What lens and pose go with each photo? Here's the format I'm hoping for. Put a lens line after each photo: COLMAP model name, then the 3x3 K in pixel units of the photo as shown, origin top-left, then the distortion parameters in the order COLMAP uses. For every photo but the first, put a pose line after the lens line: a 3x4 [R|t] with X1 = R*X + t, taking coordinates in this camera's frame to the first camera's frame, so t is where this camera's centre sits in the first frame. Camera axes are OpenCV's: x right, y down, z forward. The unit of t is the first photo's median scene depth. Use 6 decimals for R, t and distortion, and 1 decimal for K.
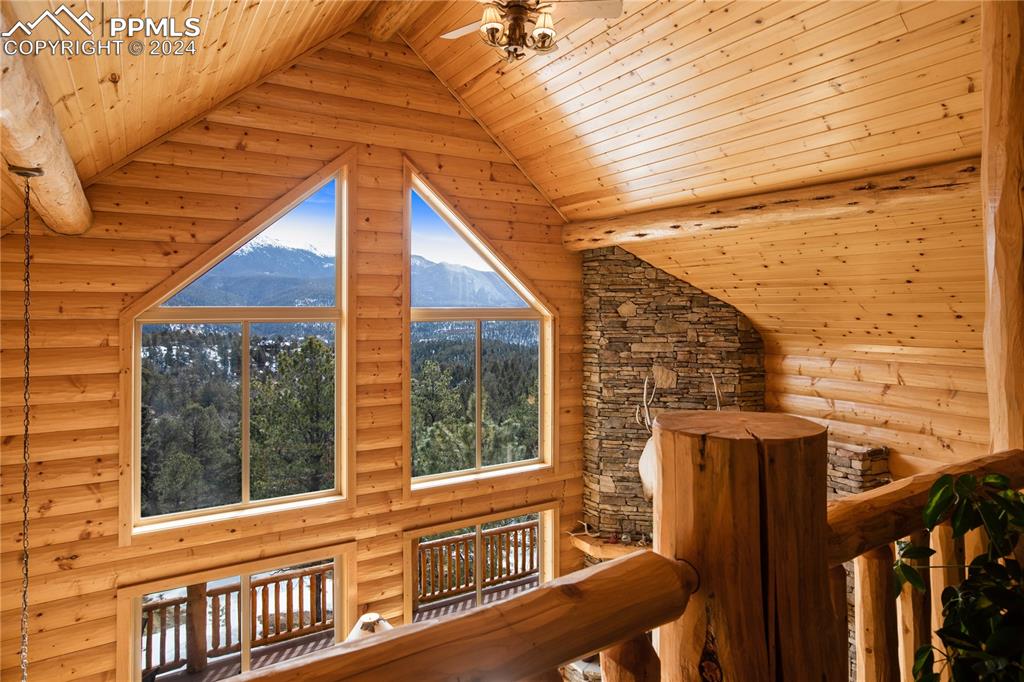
lens RADIAL K [[610.4, 0, 514.0], [0, 610.4, 317.6], [0, 0, 1]] dist [-0.021372, 0.020810]
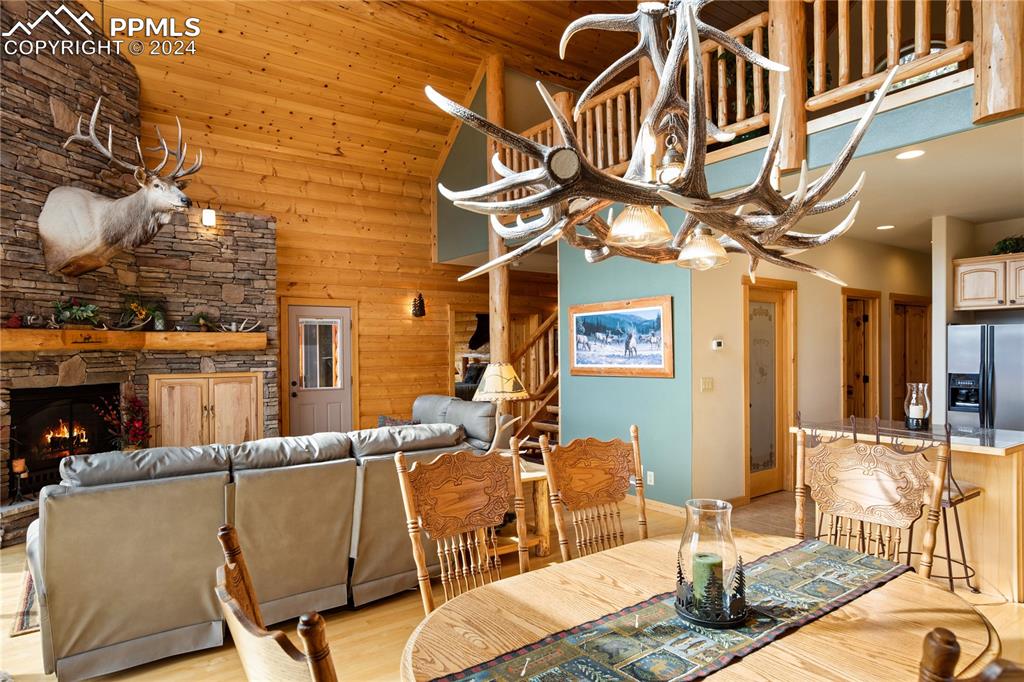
lens RADIAL K [[610.4, 0, 513.8], [0, 610.4, 348.5], [0, 0, 1]] dist [-0.021372, 0.020810]
pose [[-0.080500, 0.006589, 0.996733, -0.575736], [0.016853, 0.999844, -0.005248, 0.405884], [-0.996612, 0.016376, -0.080599, 0.484284]]
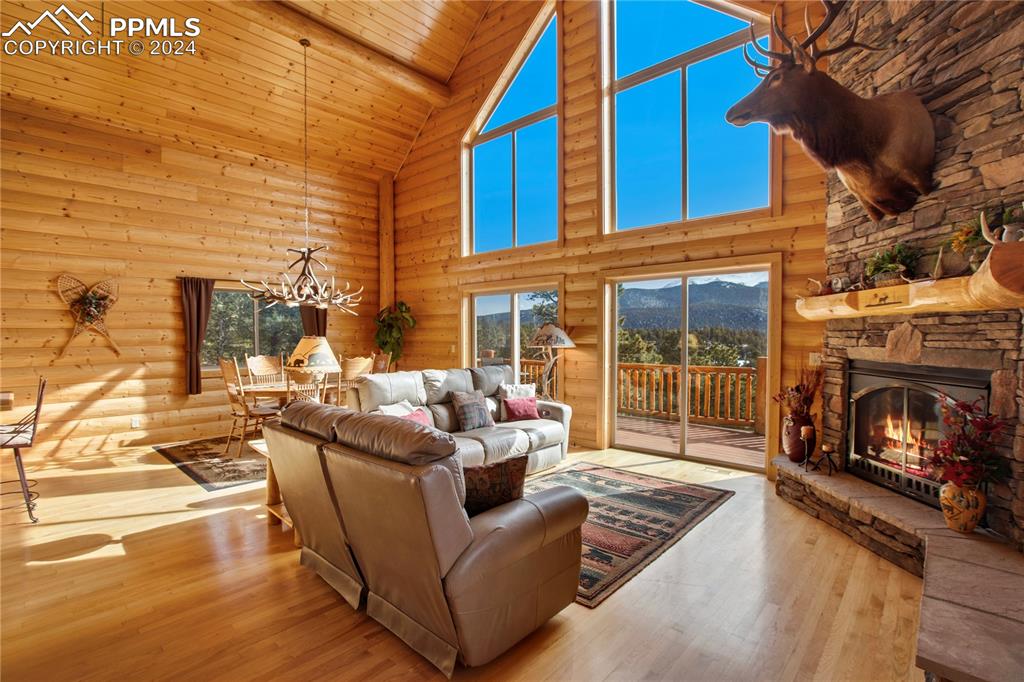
lens RADIAL K [[466.7, 0, 508.7], [0, 466.7, 346.7], [0, 0, 1]] dist [-0.038403, 0.006760]
pose [[0.273763, 0.029390, -0.961348, 0.556783], [-0.002971, 0.999554, 0.029712, 0.412404], [0.961793, -0.005278, 0.273728, 0.516018]]
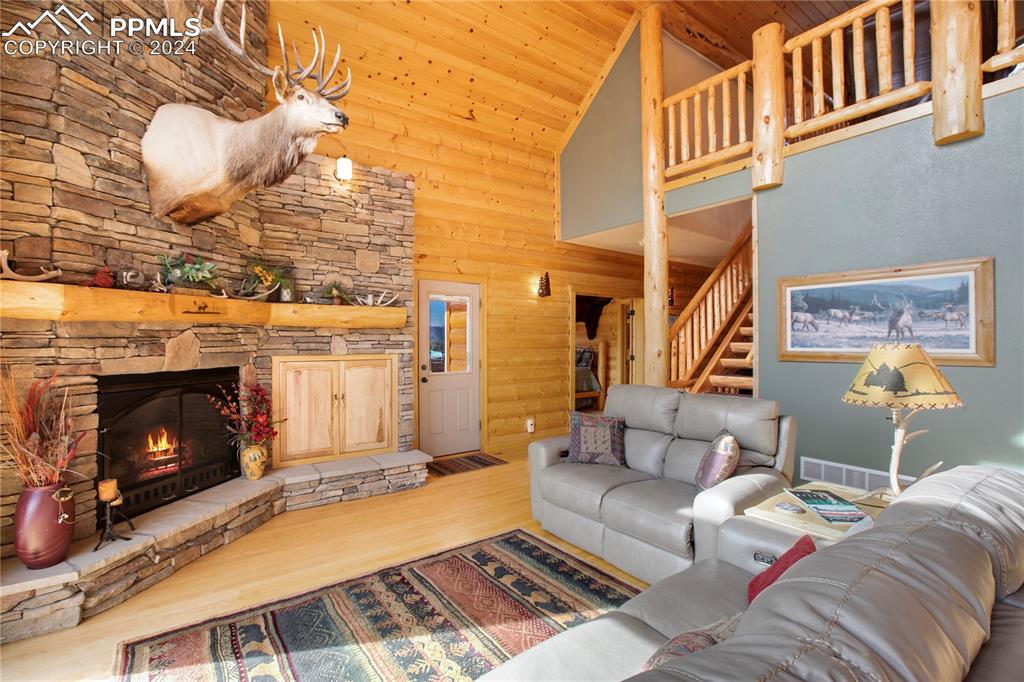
lens RADIAL K [[466.7, 0, 511.0], [0, 466.7, 335.6], [0, 0, 1]] dist [-0.038403, 0.006760]
pose [[-0.081167, 0.008172, 0.996667, -0.217905], [0.008216, 0.999938, -0.007530, 0.412245], [-0.996667, 0.007577, -0.081229, 0.707954]]
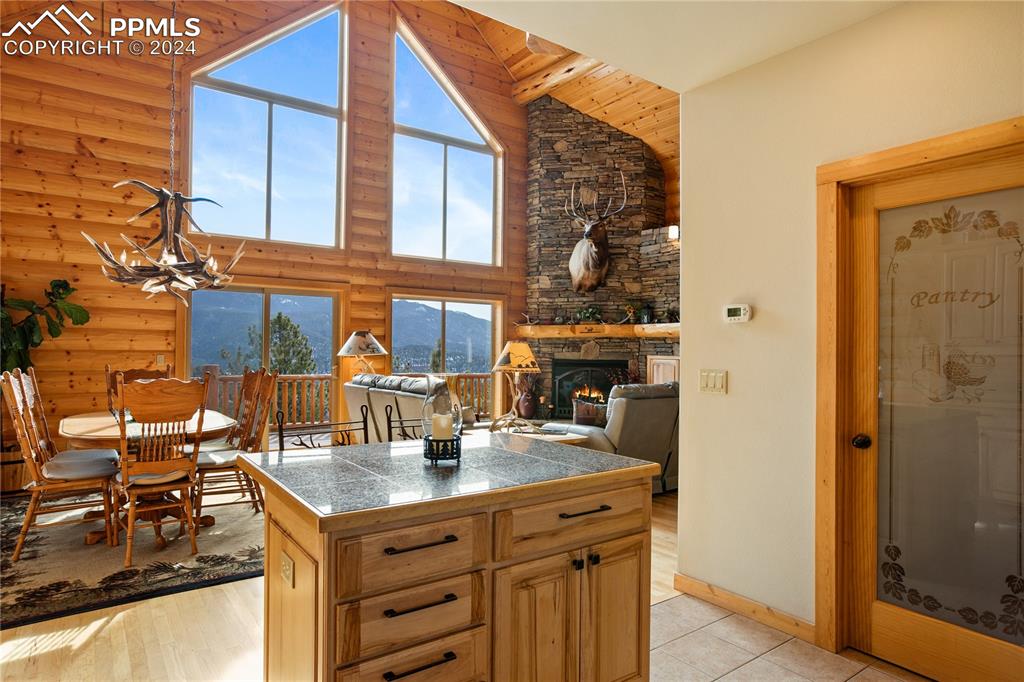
lens RADIAL K [[610.4, 0, 513.5], [0, 610.4, 341.2], [0, 0, 1]] dist [-0.021372, 0.020810]
pose [[0.996731, 0.011631, 0.079947, -0.012872], [-0.009734, 0.999663, -0.024068, 0.434591], [-0.080200, 0.023211, 0.996508, -0.268247]]
